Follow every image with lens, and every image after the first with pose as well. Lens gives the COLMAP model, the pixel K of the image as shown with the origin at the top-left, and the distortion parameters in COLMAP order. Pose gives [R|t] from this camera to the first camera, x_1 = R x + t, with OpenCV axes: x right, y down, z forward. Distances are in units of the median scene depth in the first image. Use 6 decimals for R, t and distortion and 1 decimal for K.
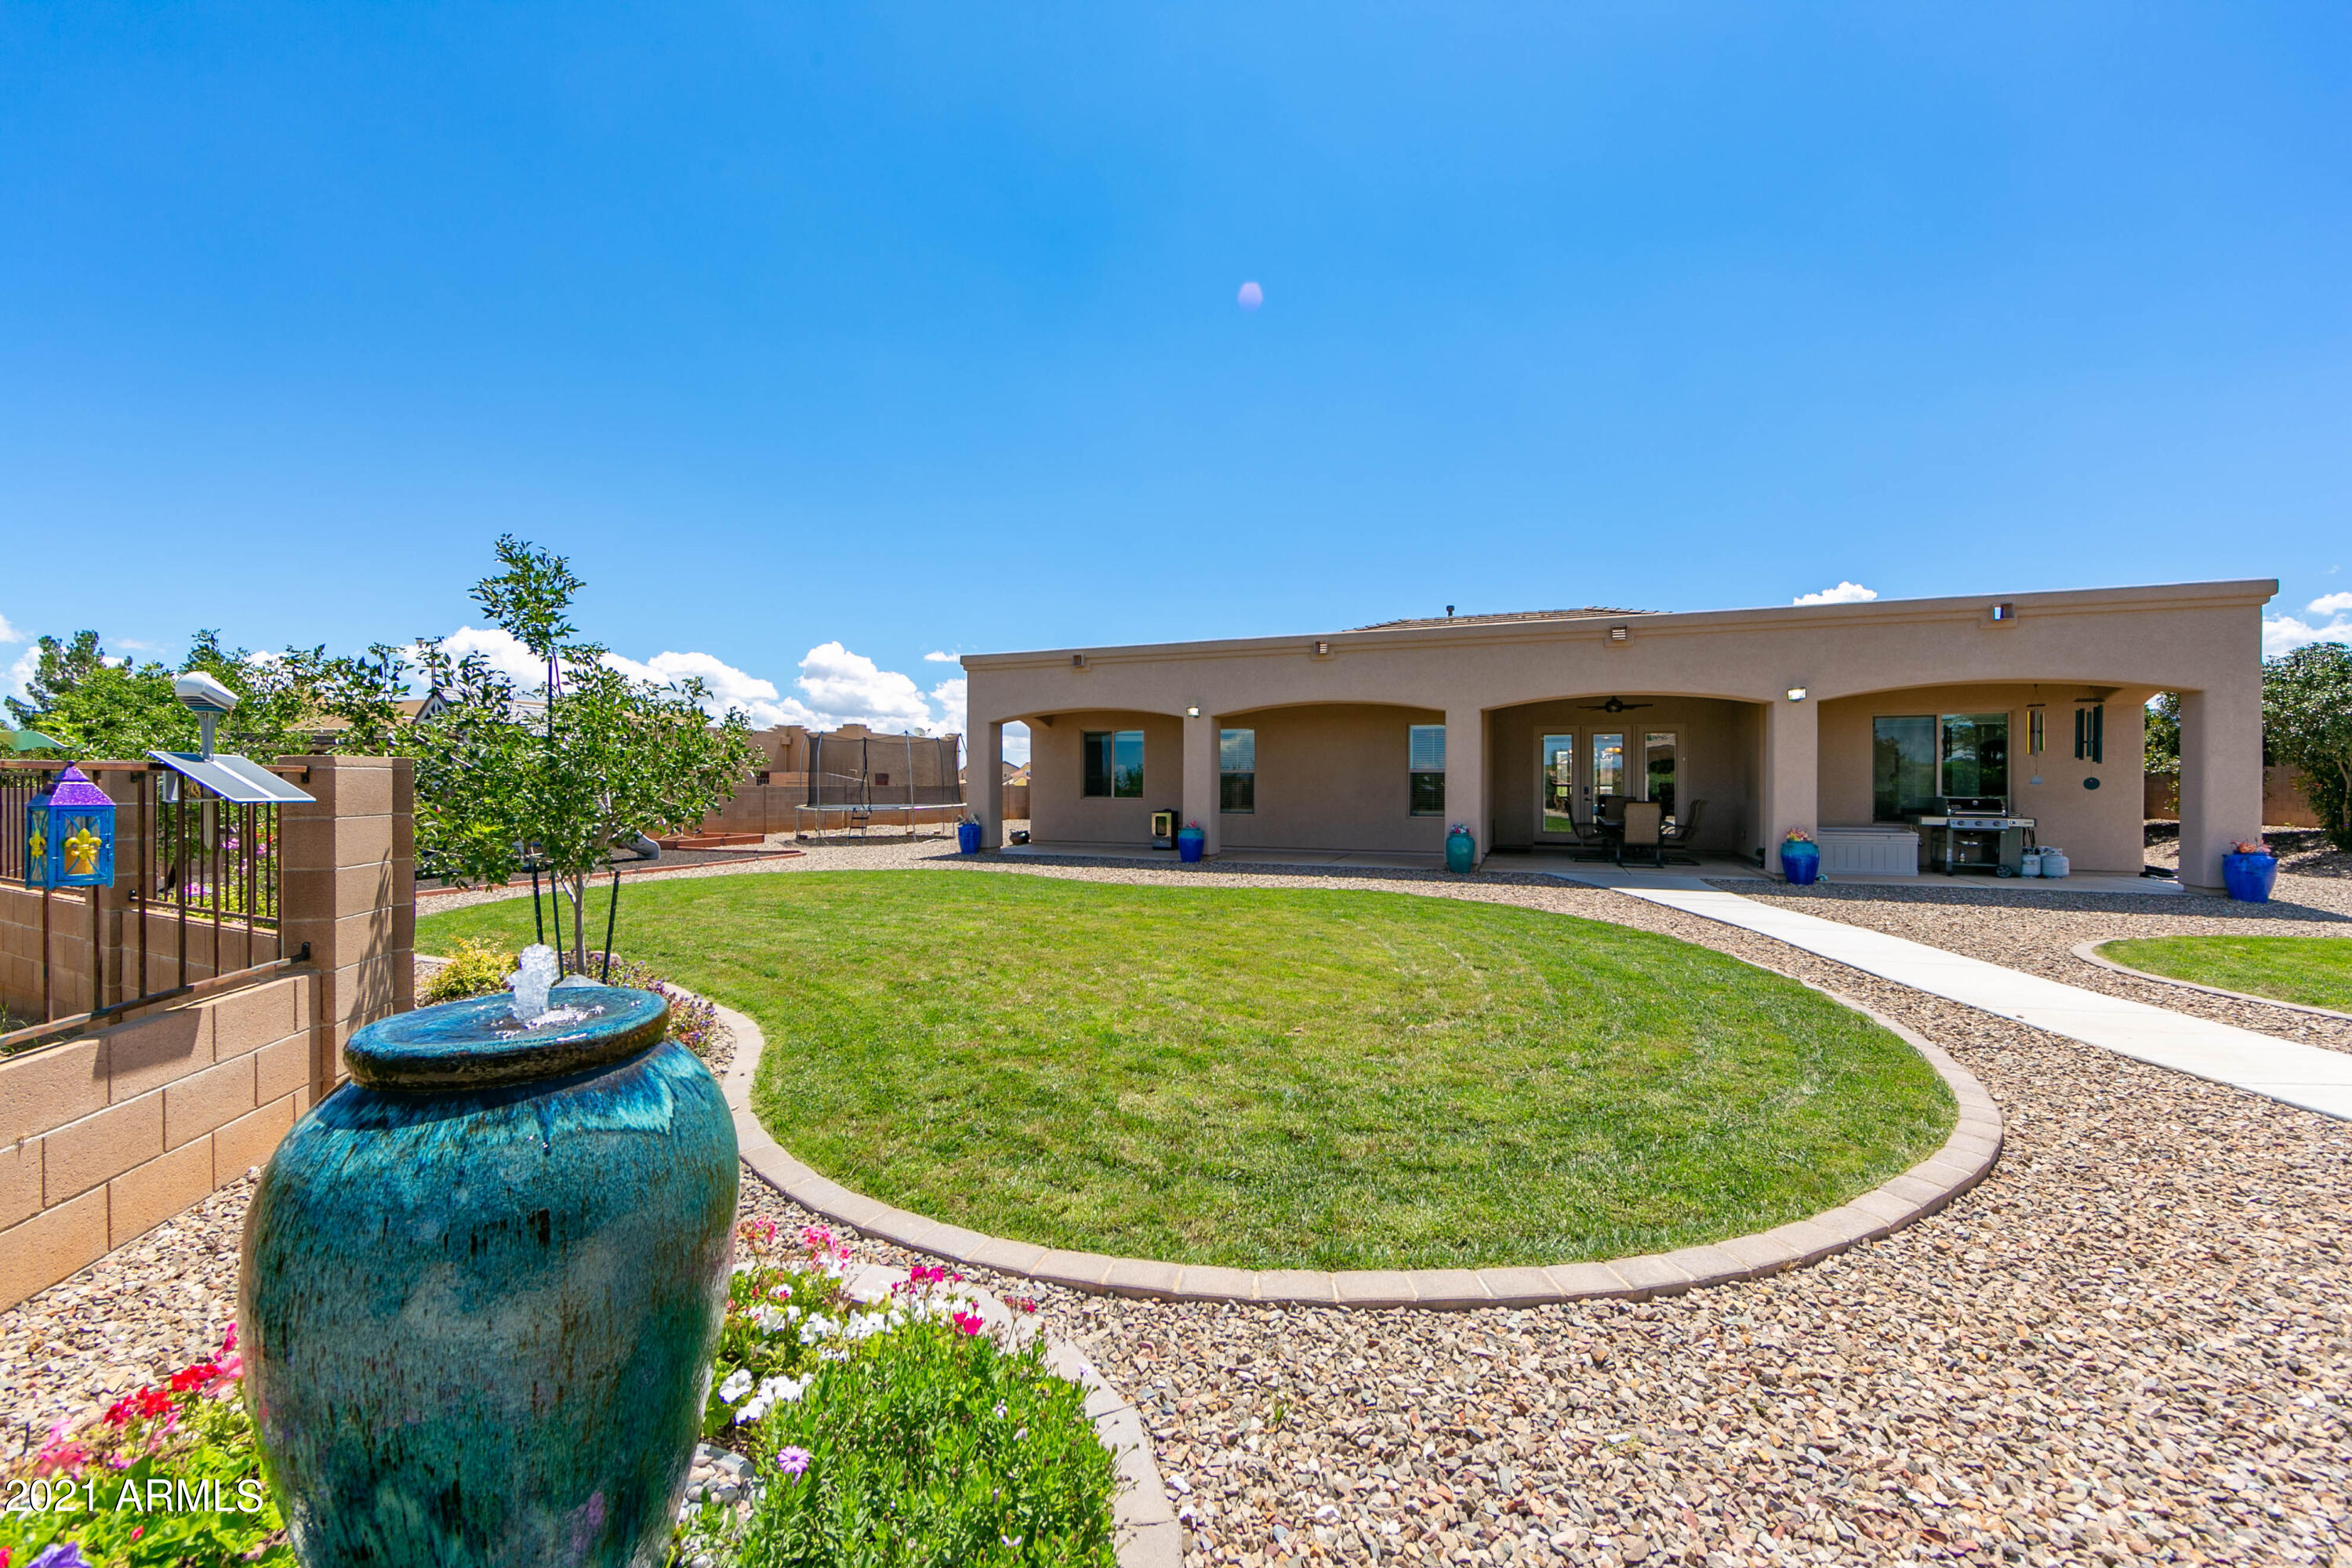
lens RADIAL K [[924.2, 0, 1176.0], [0, 924.2, 784.0], [0, 0, 1]] dist [-0.001538, 0.000078]
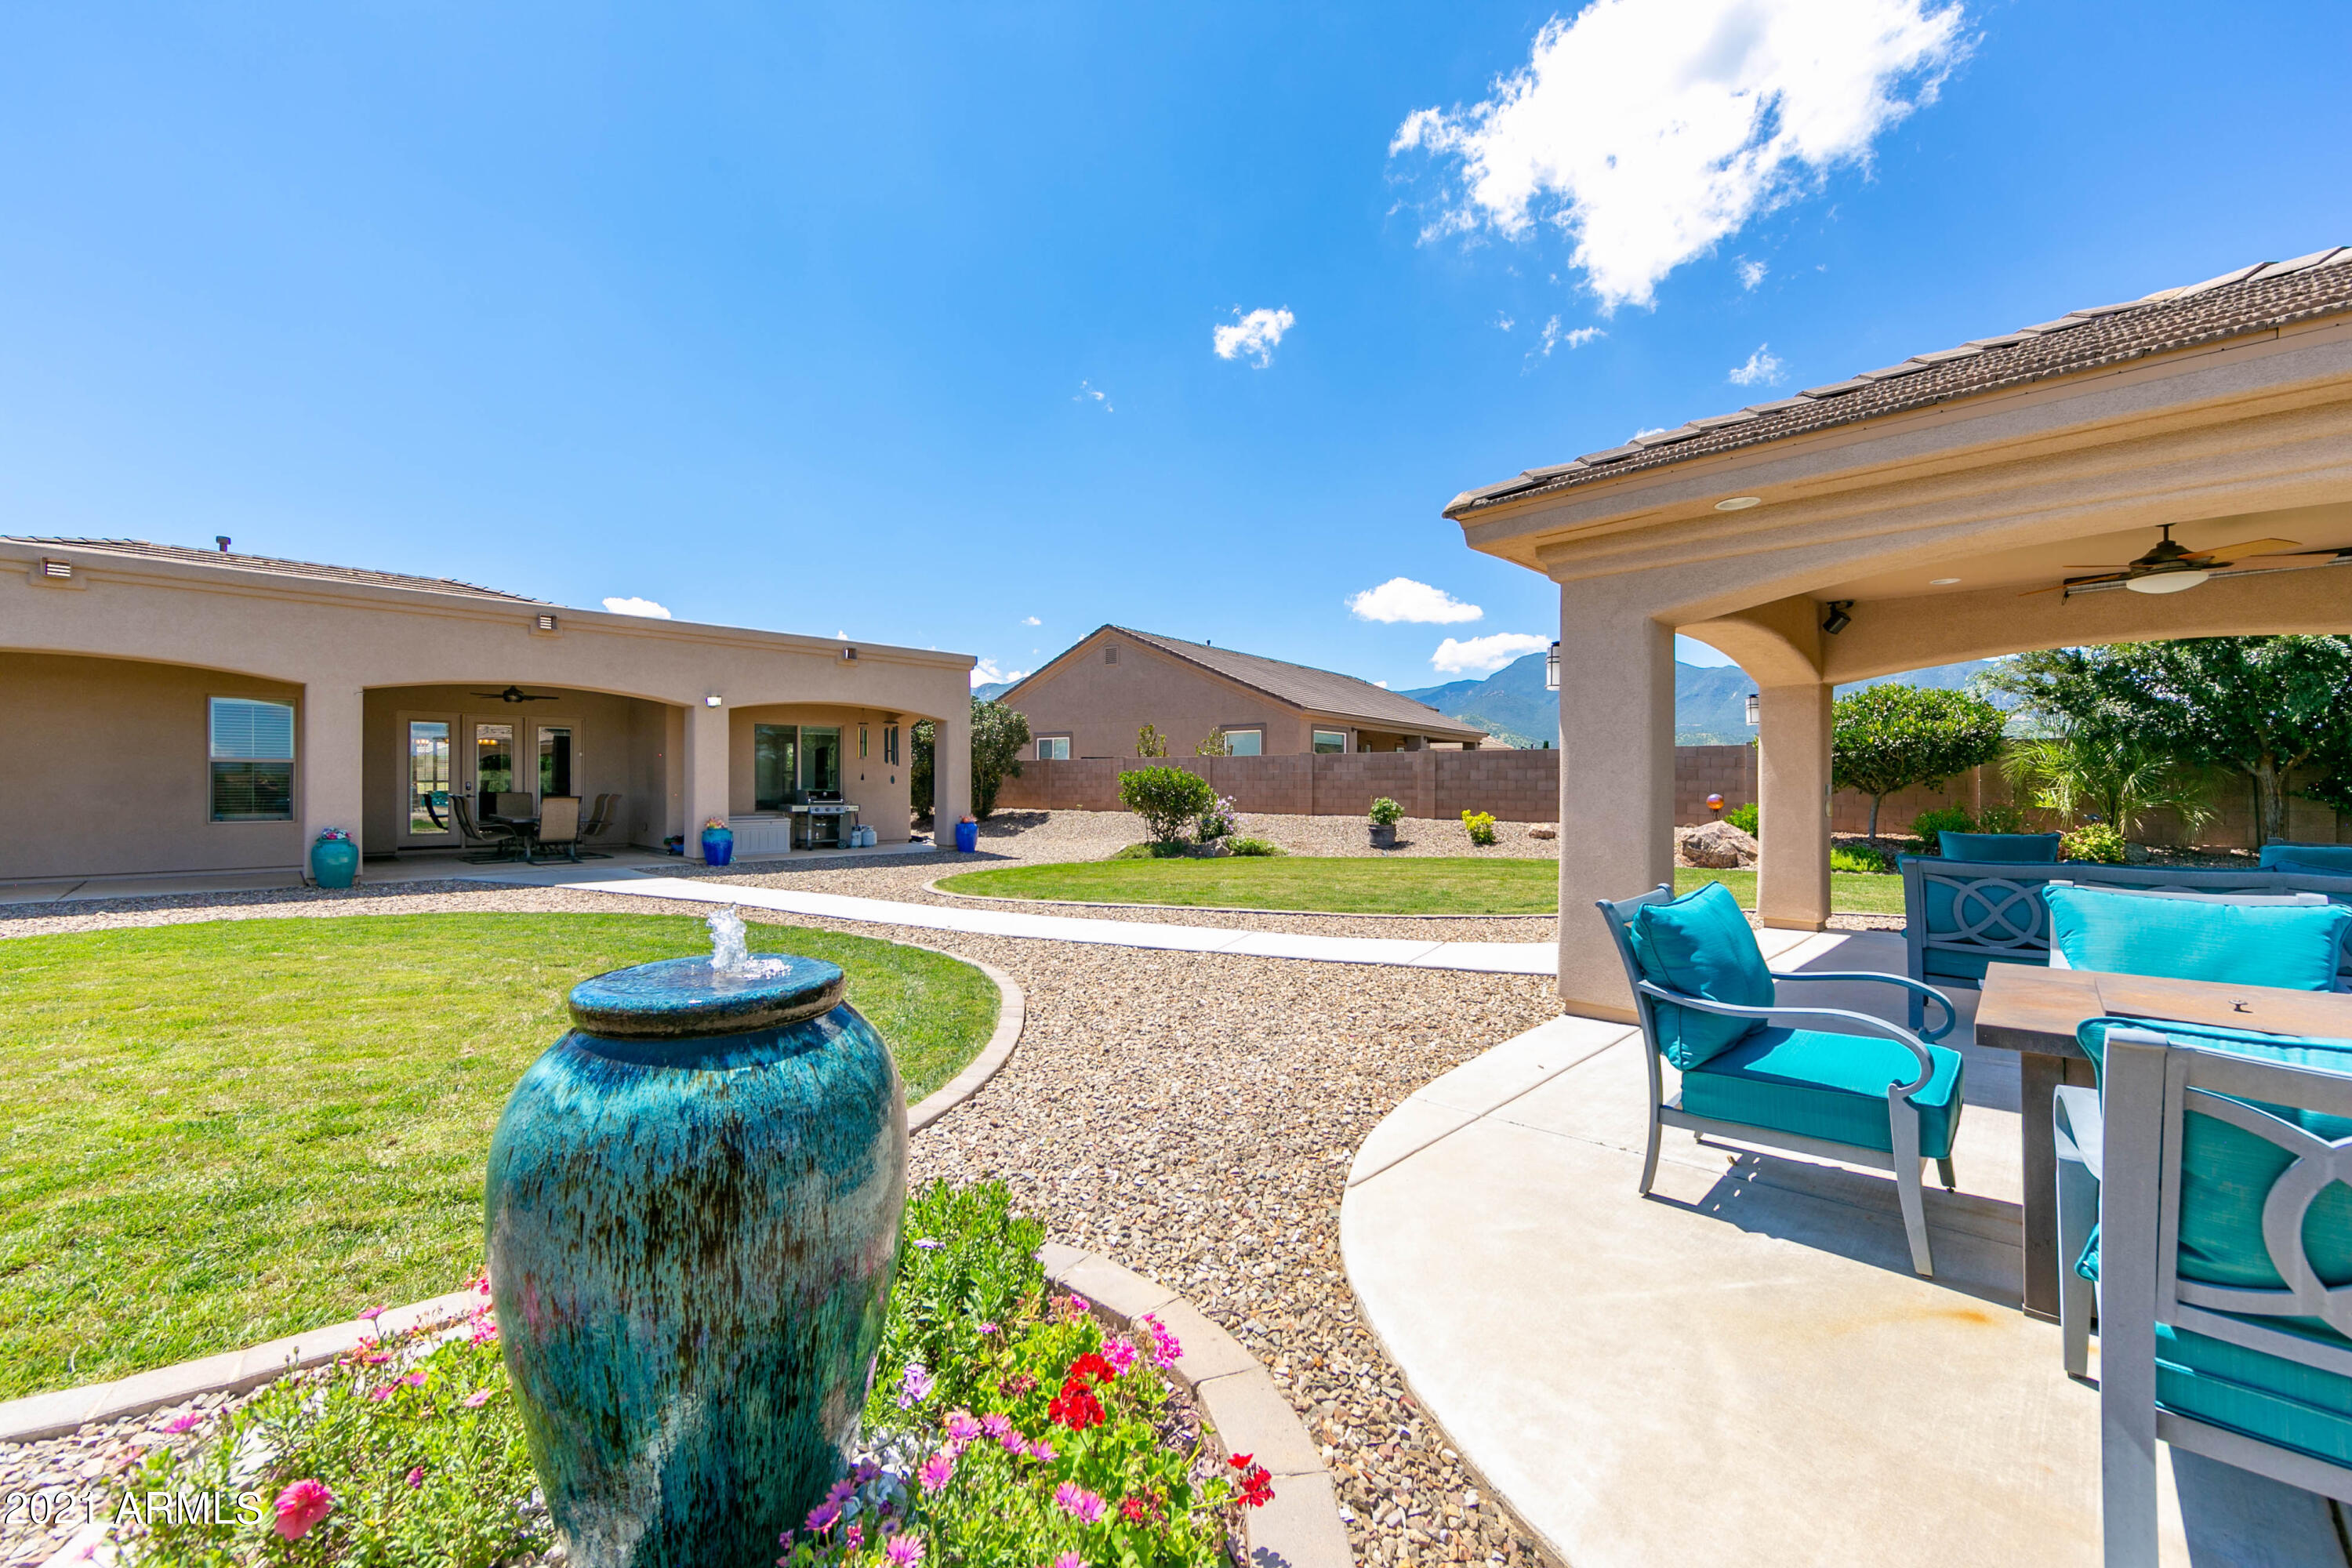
lens RADIAL K [[947.1, 0, 1176.0], [0, 947.1, 784.0], [0, 0, 1]] dist [-0.000953, -0.000109]
pose [[0.386601, -0.000284, 0.922247, -0.192542], [-0.002000, 0.999997, 0.001146, 0.003516], [-0.922245, -0.002287, 0.386599, 0.010949]]
